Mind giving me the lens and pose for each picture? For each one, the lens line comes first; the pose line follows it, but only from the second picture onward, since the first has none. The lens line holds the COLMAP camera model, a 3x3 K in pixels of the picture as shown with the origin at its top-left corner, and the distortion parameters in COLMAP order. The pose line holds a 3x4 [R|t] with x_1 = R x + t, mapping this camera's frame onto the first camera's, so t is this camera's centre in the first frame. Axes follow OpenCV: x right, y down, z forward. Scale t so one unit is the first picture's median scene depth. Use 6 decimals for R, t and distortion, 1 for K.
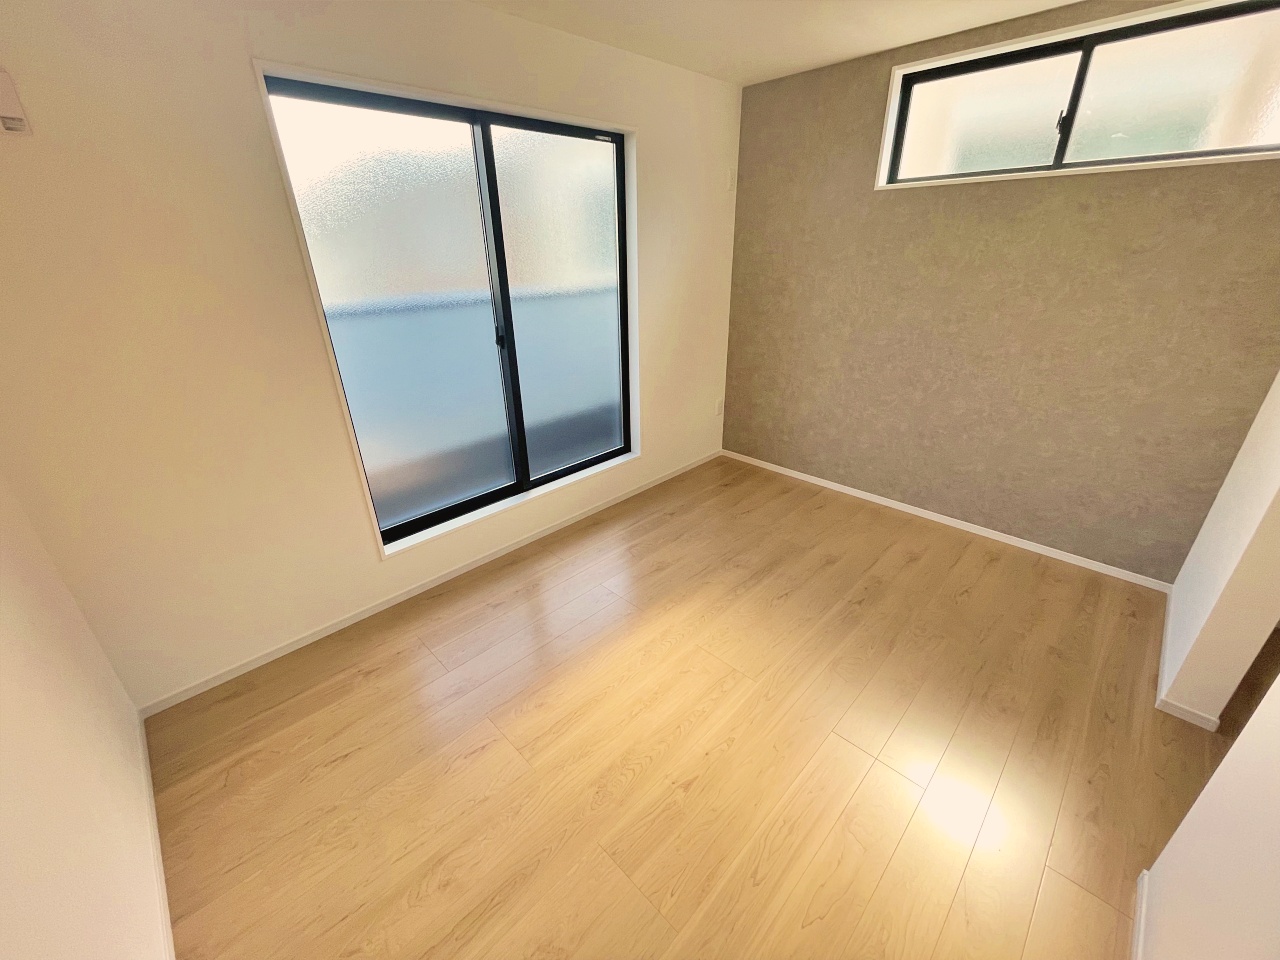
lens RADIAL K [[514.5, 0, 635.6], [0, 514.5, 478.5], [0, 0, 1]] dist [-0.003793, -0.000258]
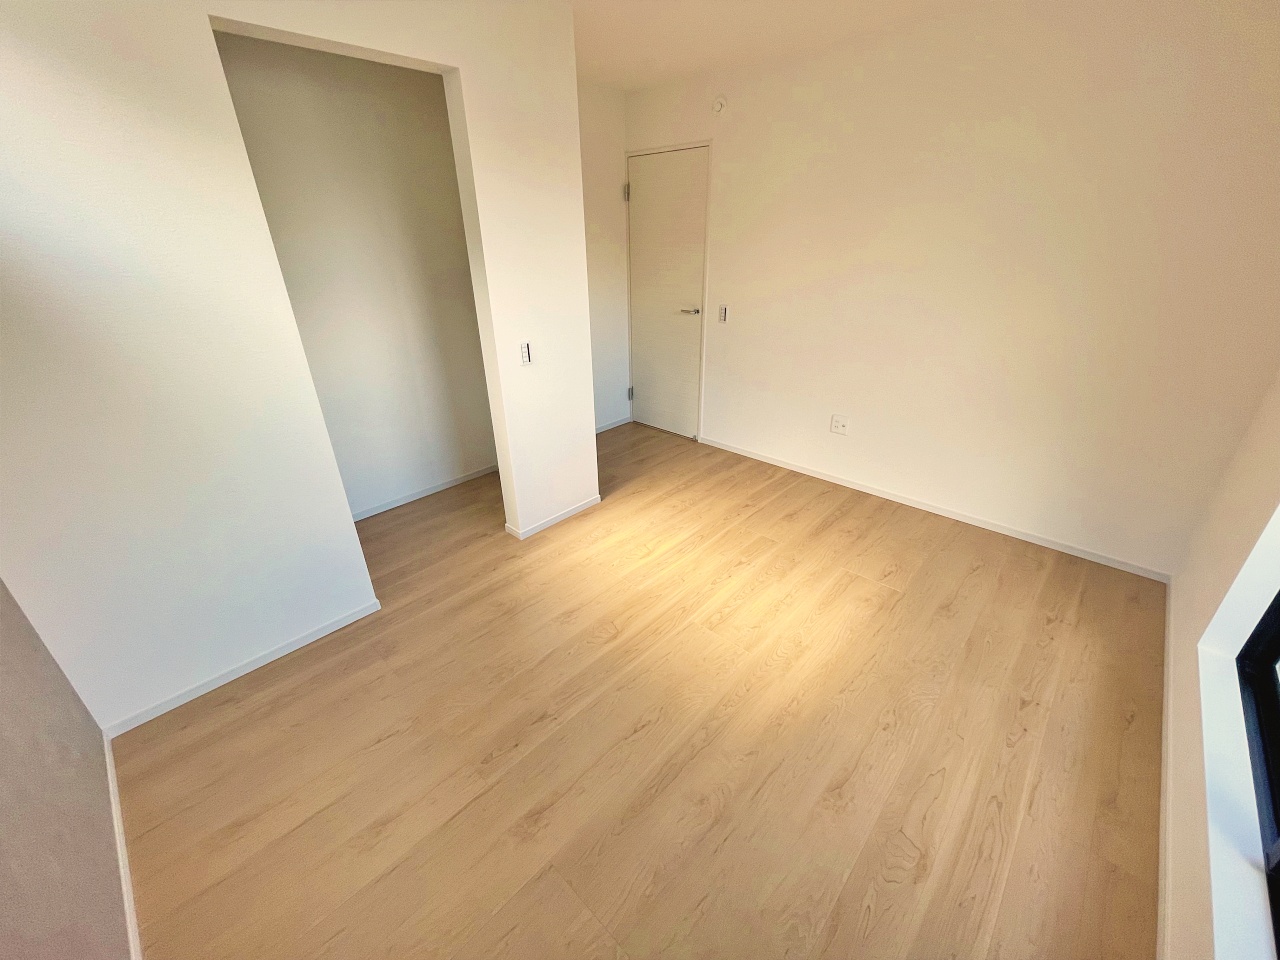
lens RADIAL K [[514.5, 0, 635.6], [0, 514.5, 478.5], [0, 0, 1]] dist [-0.003793, -0.000258]
pose [[-0.999014, 0.041877, -0.014722, 0.318043], [0.015535, 0.640509, 0.767793, -0.594557], [0.041582, 0.766808, -0.640528, 1.304772]]
